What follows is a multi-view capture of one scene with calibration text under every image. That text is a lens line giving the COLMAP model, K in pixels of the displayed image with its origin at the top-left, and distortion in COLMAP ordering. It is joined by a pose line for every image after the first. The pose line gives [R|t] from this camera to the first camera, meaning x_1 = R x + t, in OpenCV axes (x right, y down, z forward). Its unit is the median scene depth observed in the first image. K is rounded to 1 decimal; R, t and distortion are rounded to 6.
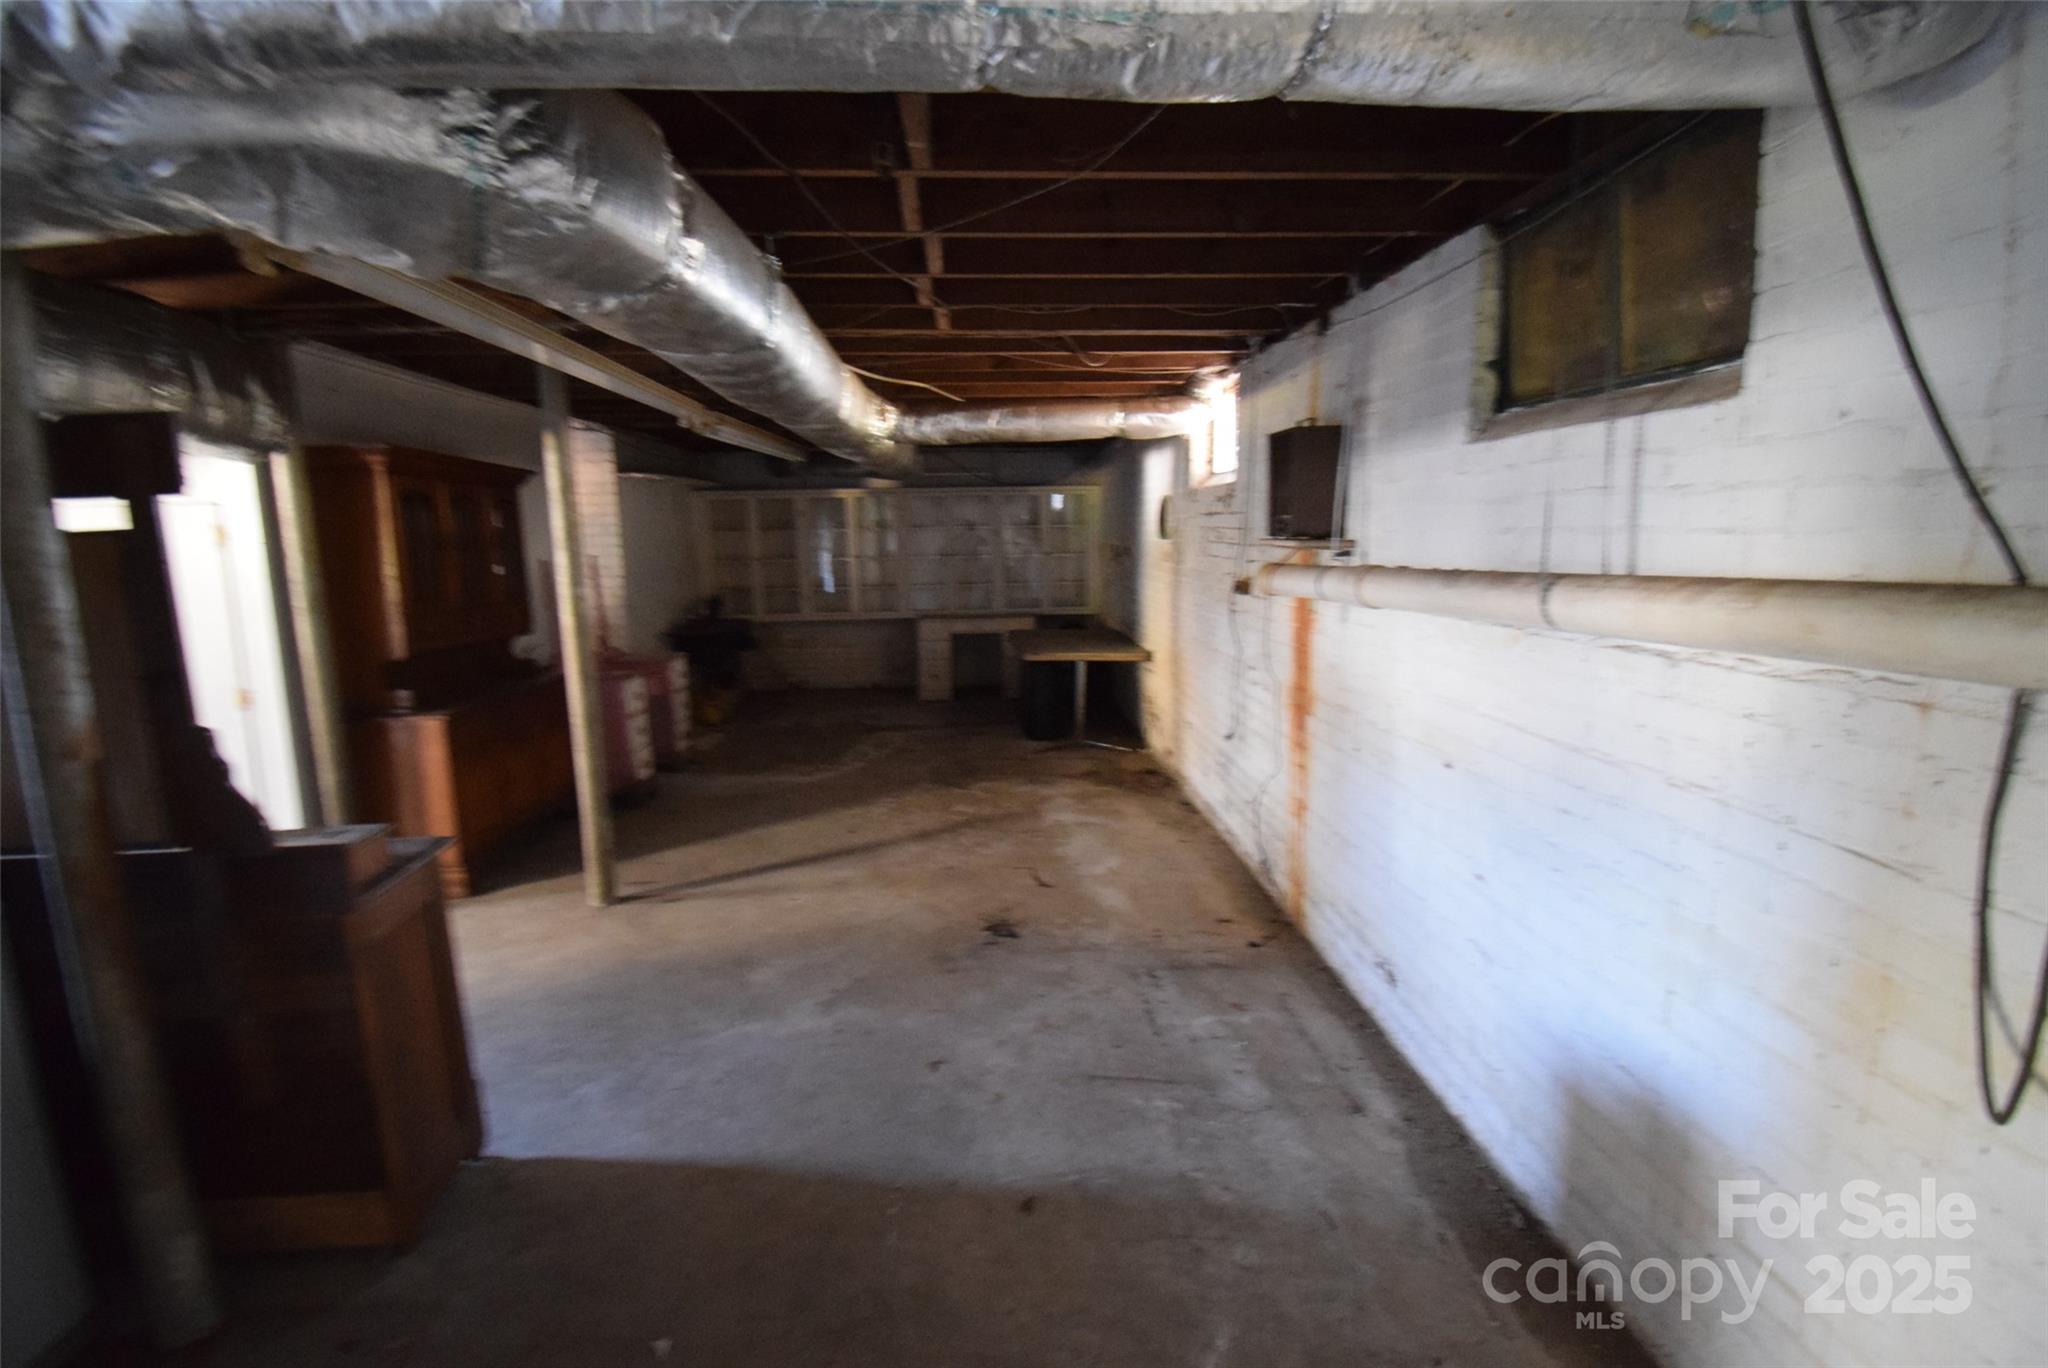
lens RADIAL K [[908.5, 0, 1031.0], [0, 908.5, 675.4], [0, 0, 1]] dist [0.024244, -0.027867]
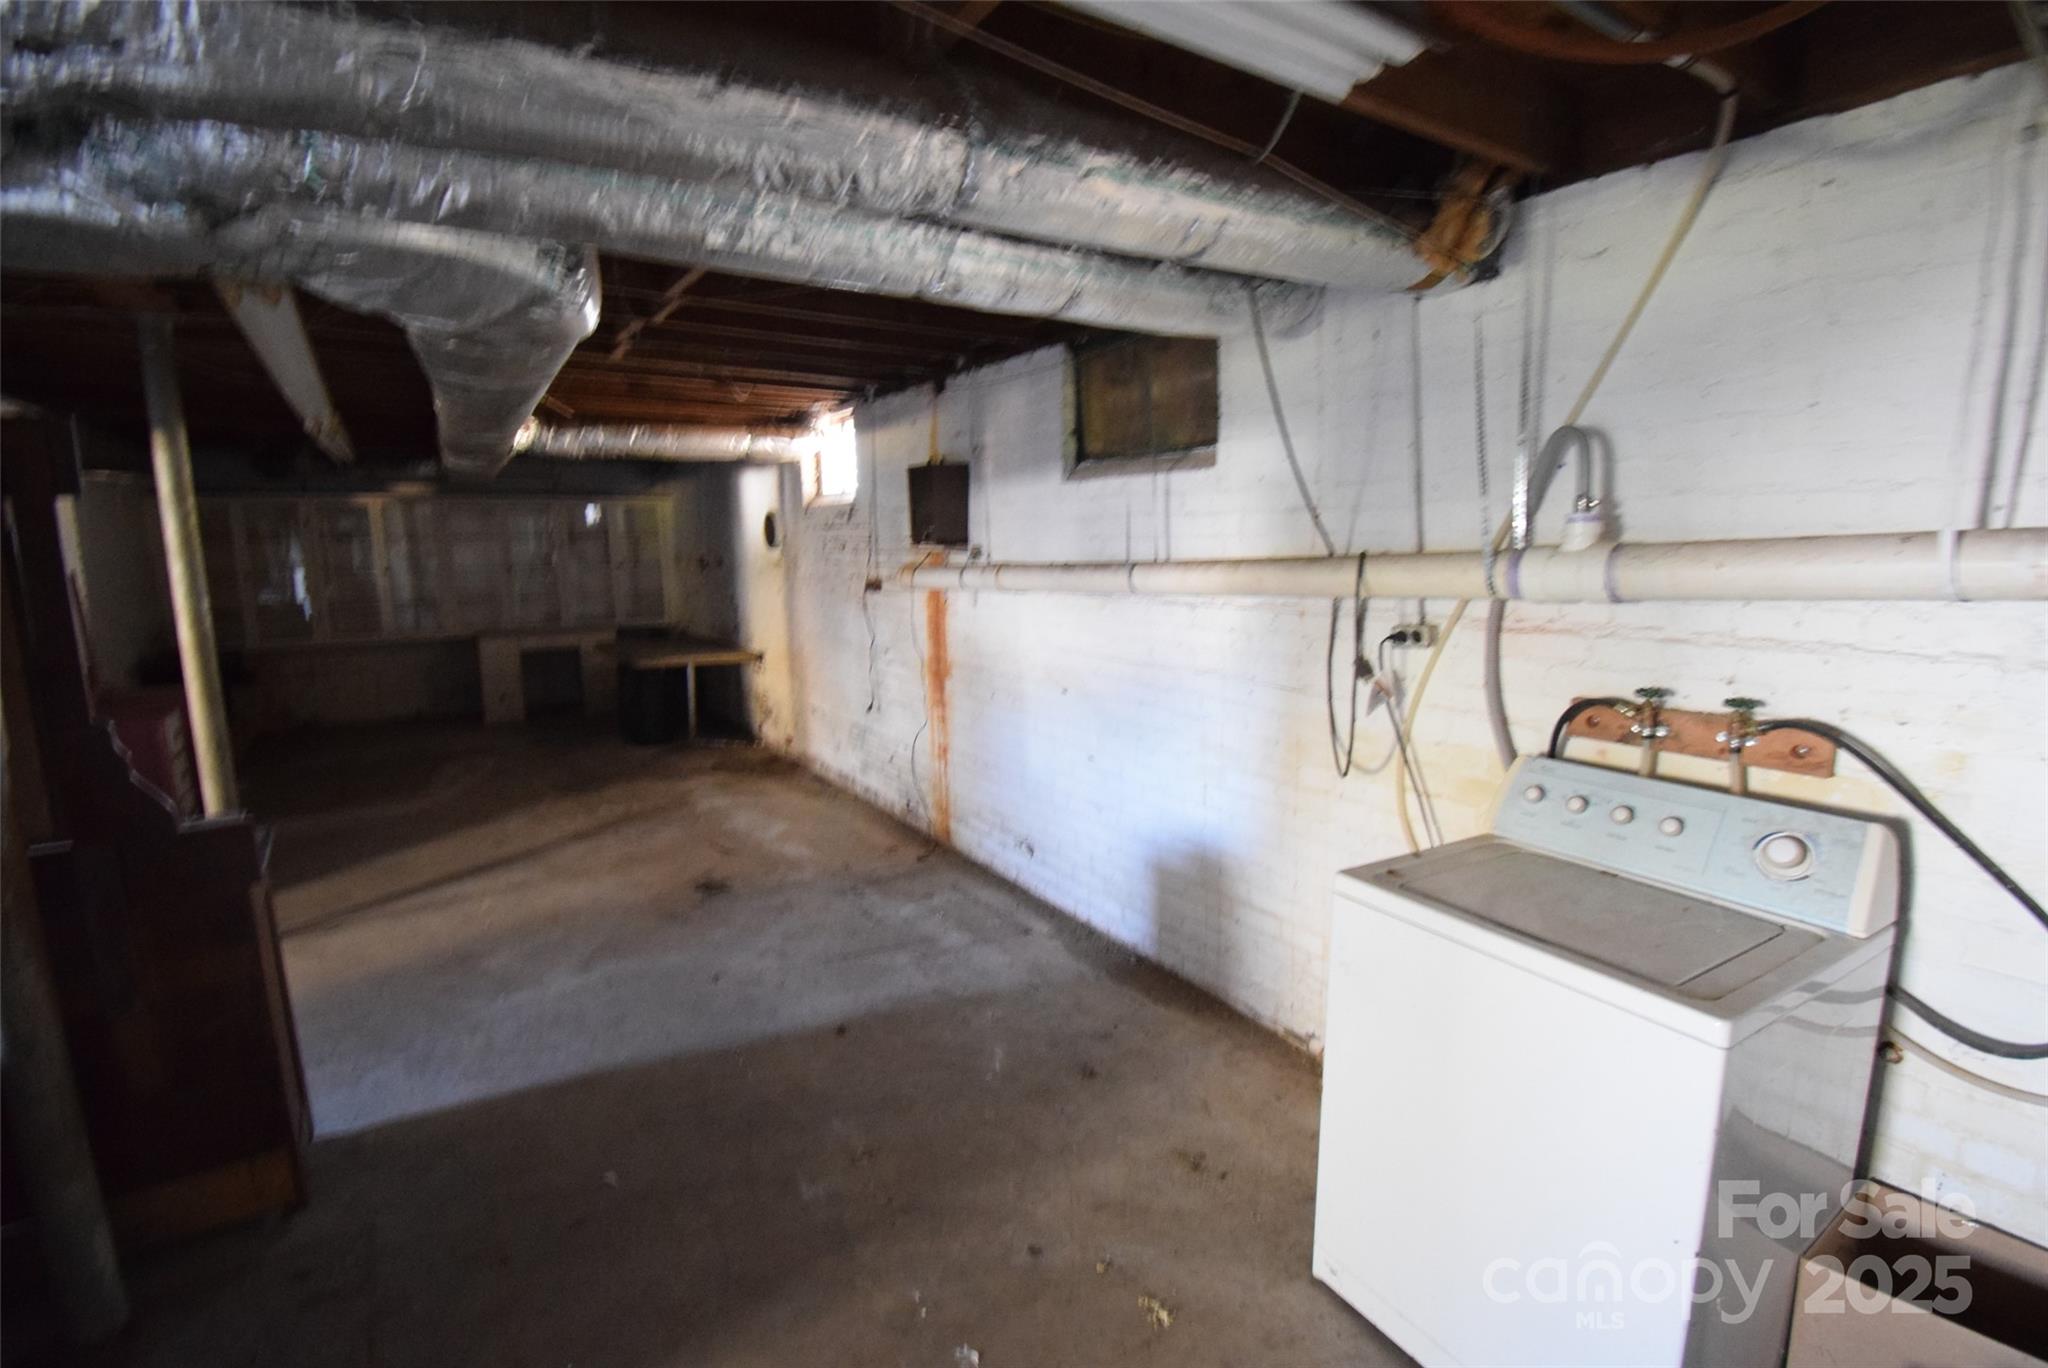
lens RADIAL K [[908.5, 0, 1031.0], [0, 908.5, 675.4], [0, 0, 1]] dist [0.024244, -0.027867]
pose [[0.865111, -0.071244, 0.496495, -0.257572], [0.079474, 0.996827, 0.004560, 0.044967], [-0.495244, 0.035514, 0.868027, -0.219911]]
